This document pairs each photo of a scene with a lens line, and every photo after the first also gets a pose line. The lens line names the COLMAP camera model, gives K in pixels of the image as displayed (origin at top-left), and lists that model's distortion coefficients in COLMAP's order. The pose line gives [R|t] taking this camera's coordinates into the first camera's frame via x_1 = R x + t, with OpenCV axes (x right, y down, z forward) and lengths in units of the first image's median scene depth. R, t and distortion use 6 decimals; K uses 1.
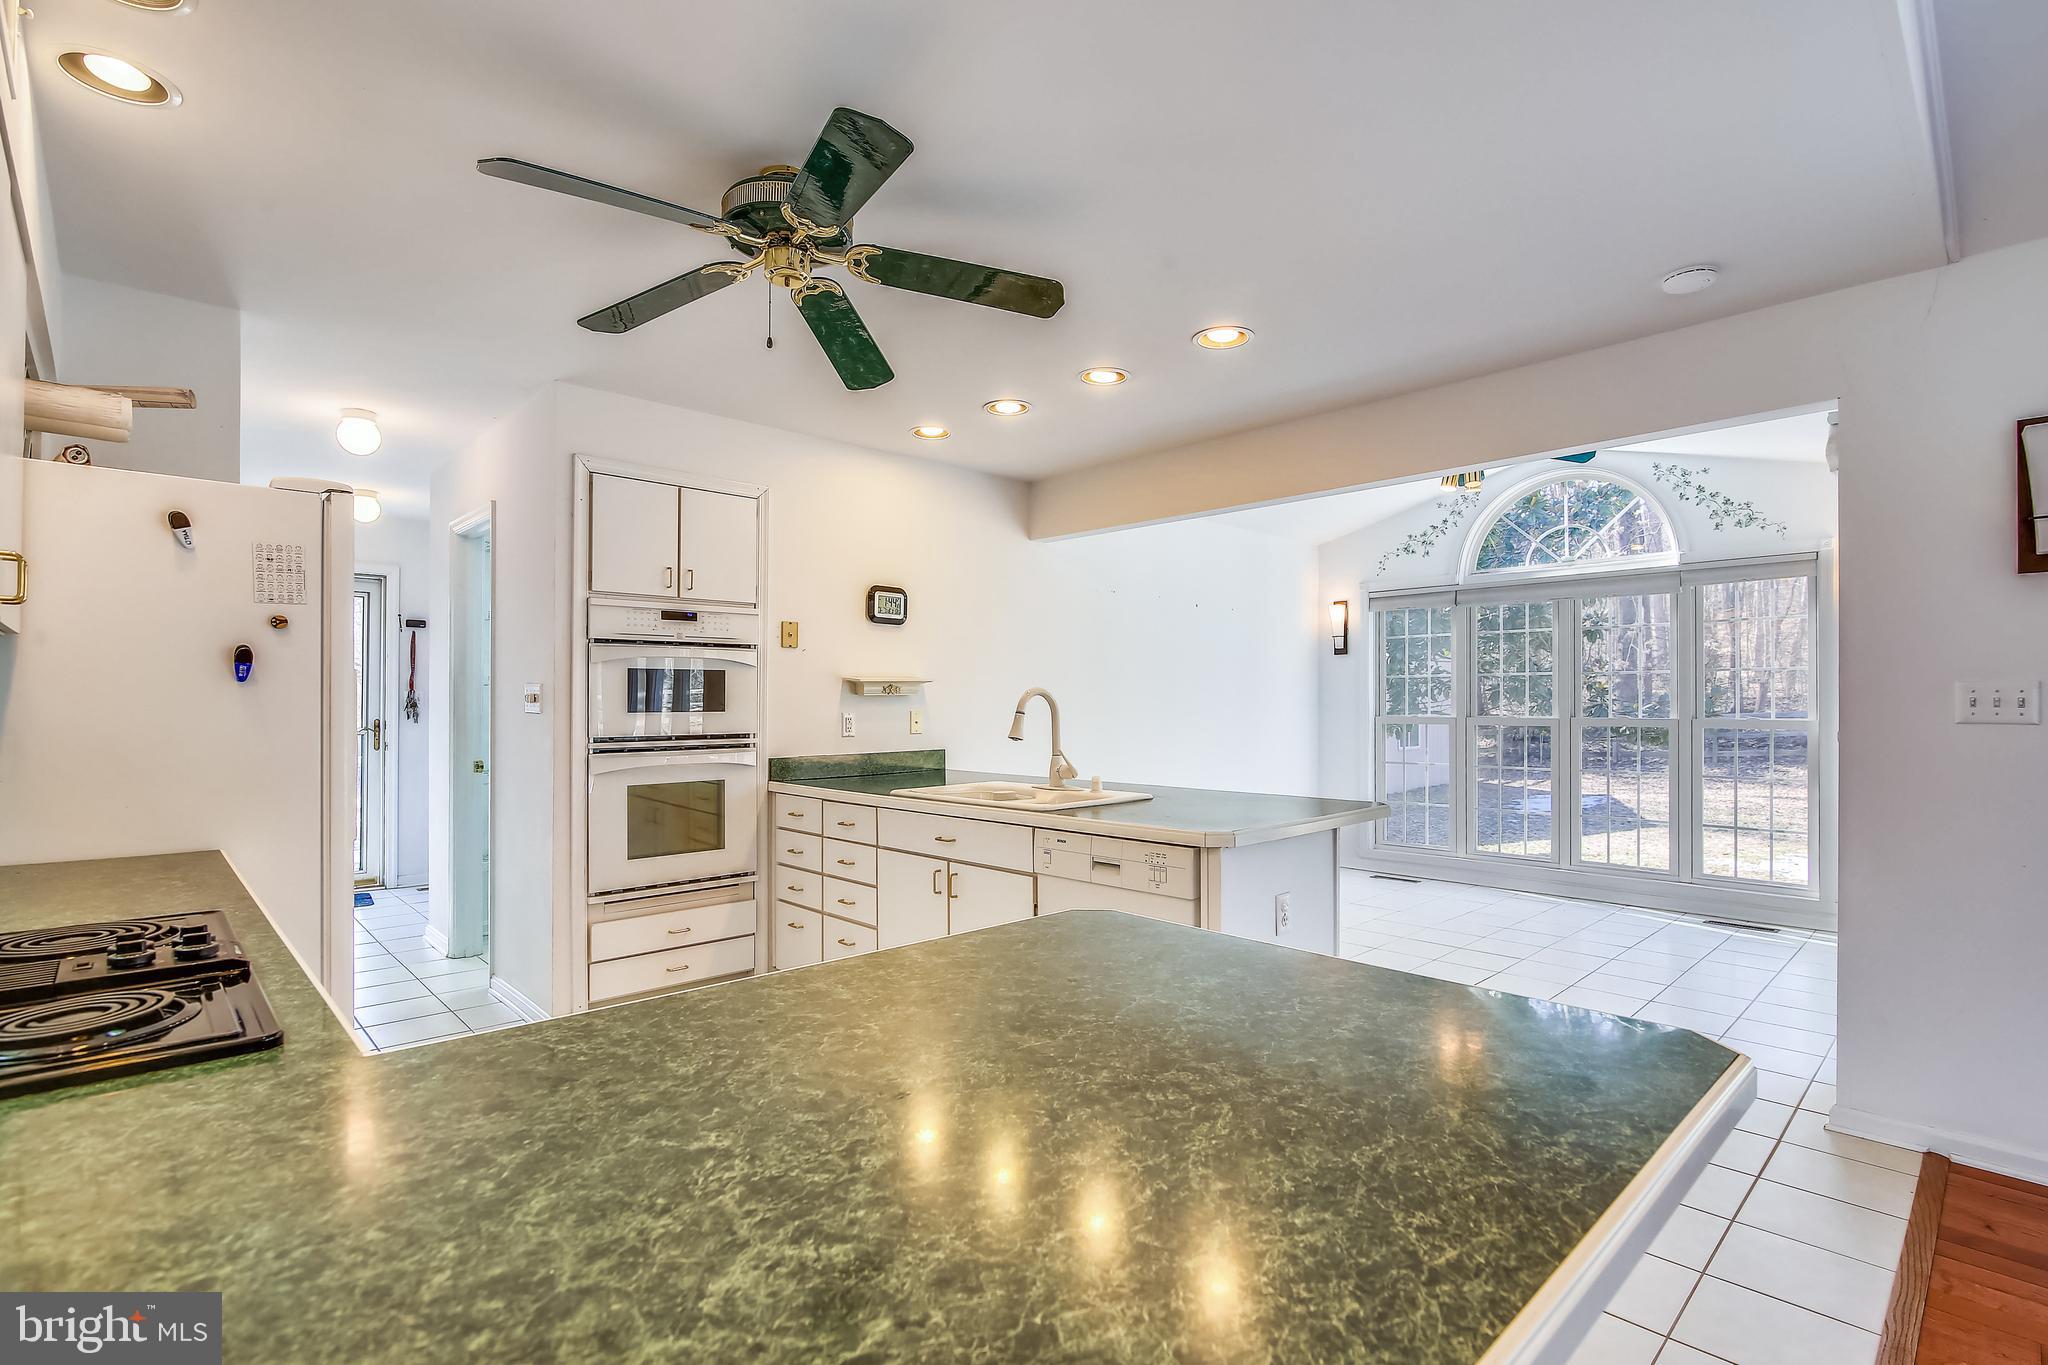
lens RADIAL K [[964.6, 0, 1024.0], [0, 964.6, 682.5], [0, 0, 1]] dist [-0.000555, -0.009433]
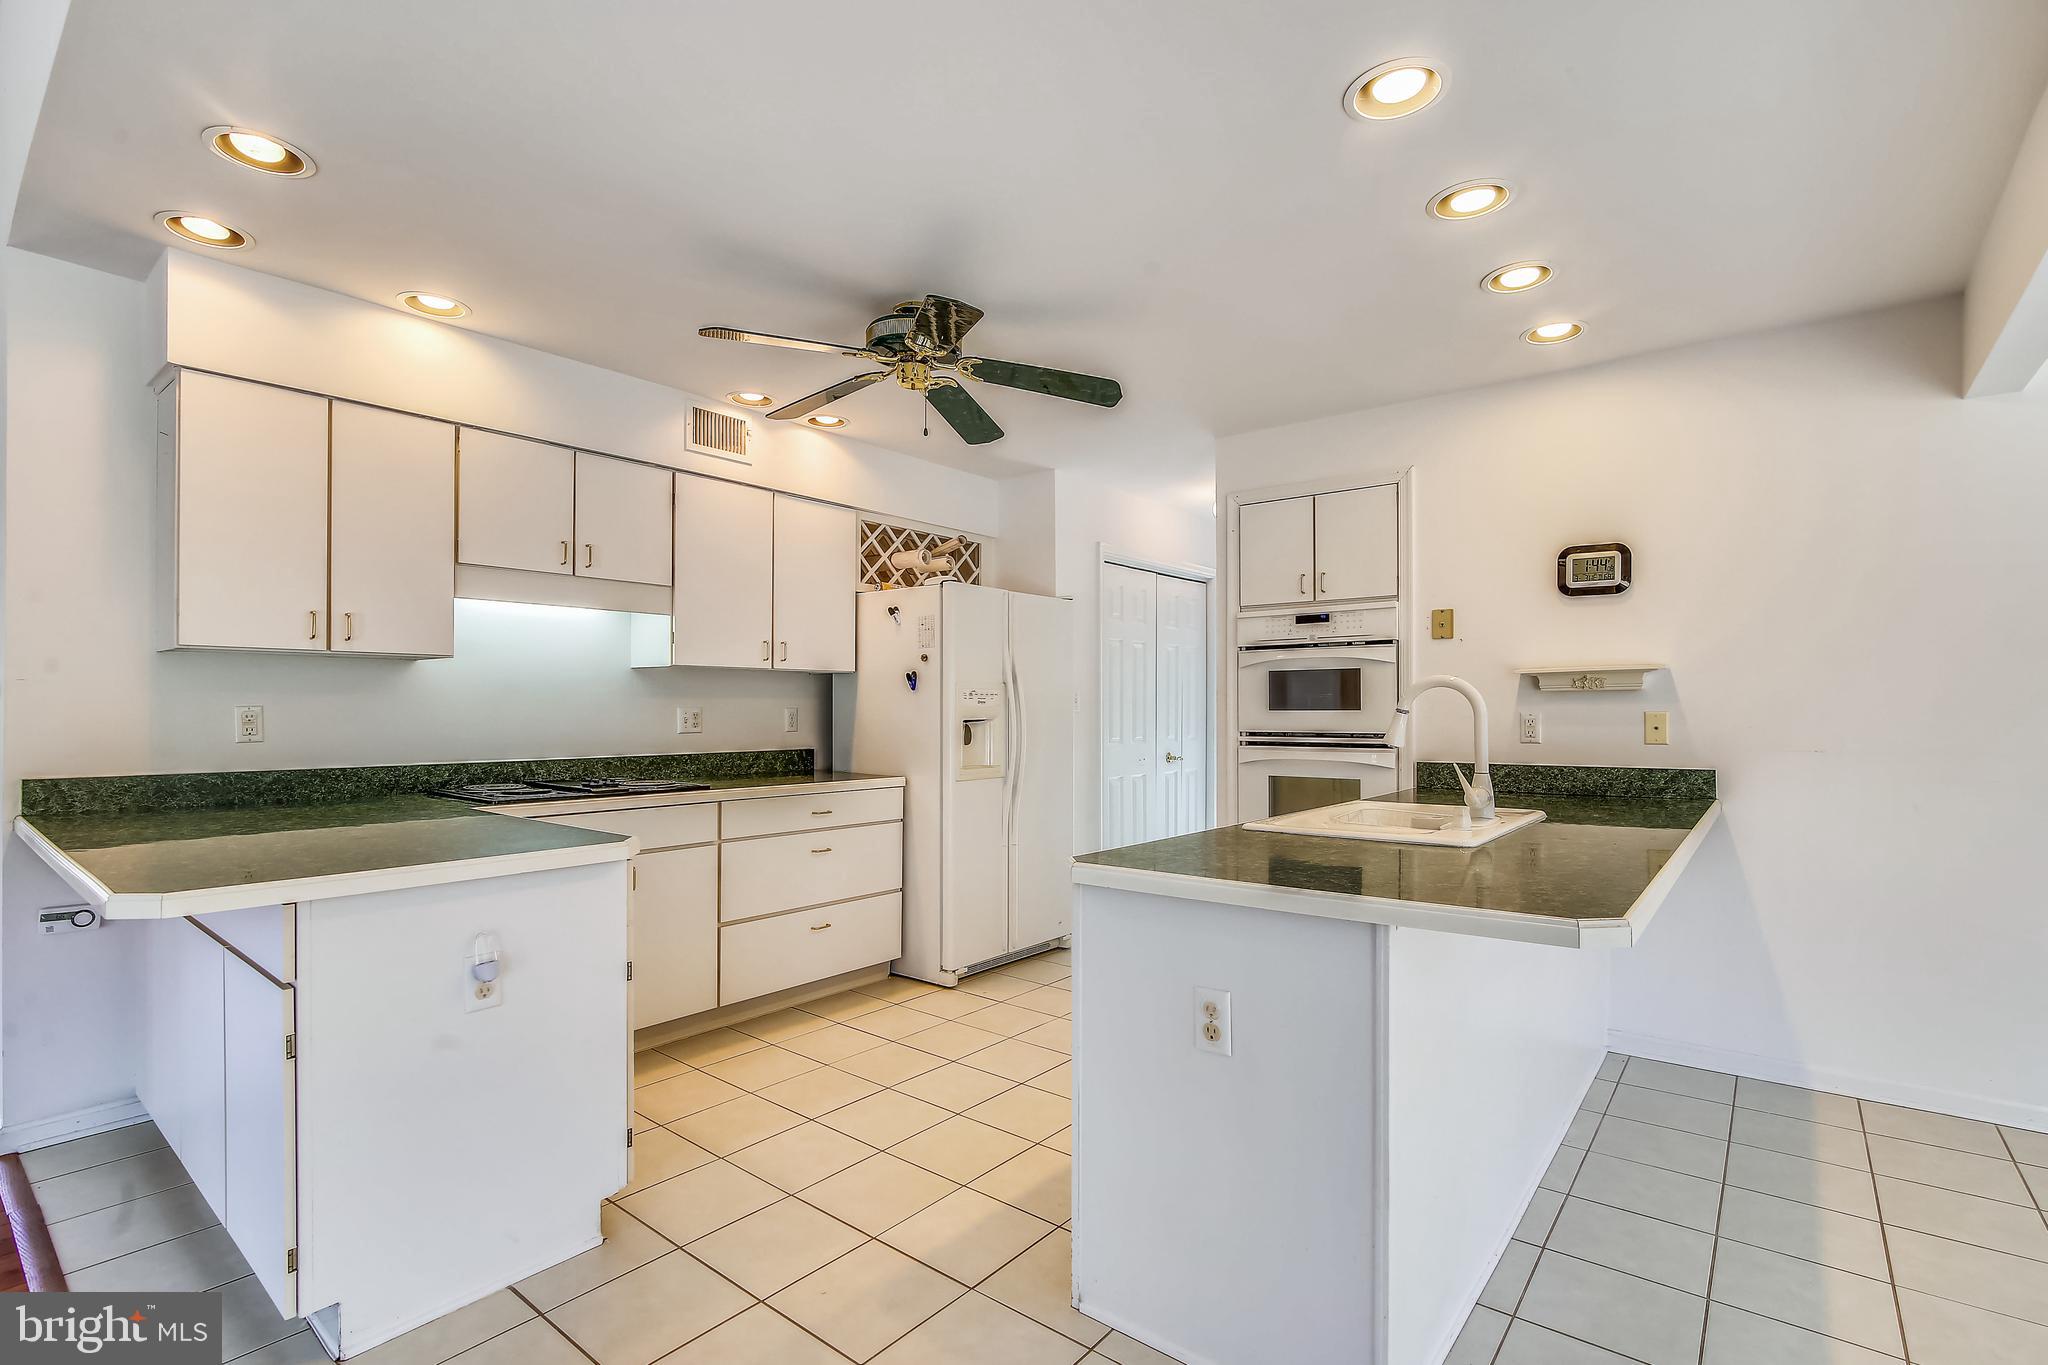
lens RADIAL K [[932.4, 0, 1020.7], [0, 932.4, 706.6], [0, 0, 1]] dist [-0.000870, -0.000169]
pose [[0.129468, -0.000583, -0.991583, 0.603057], [0.019456, 0.999809, 0.001952, 0.018258], [0.991393, -0.019545, 0.129455, 0.547650]]
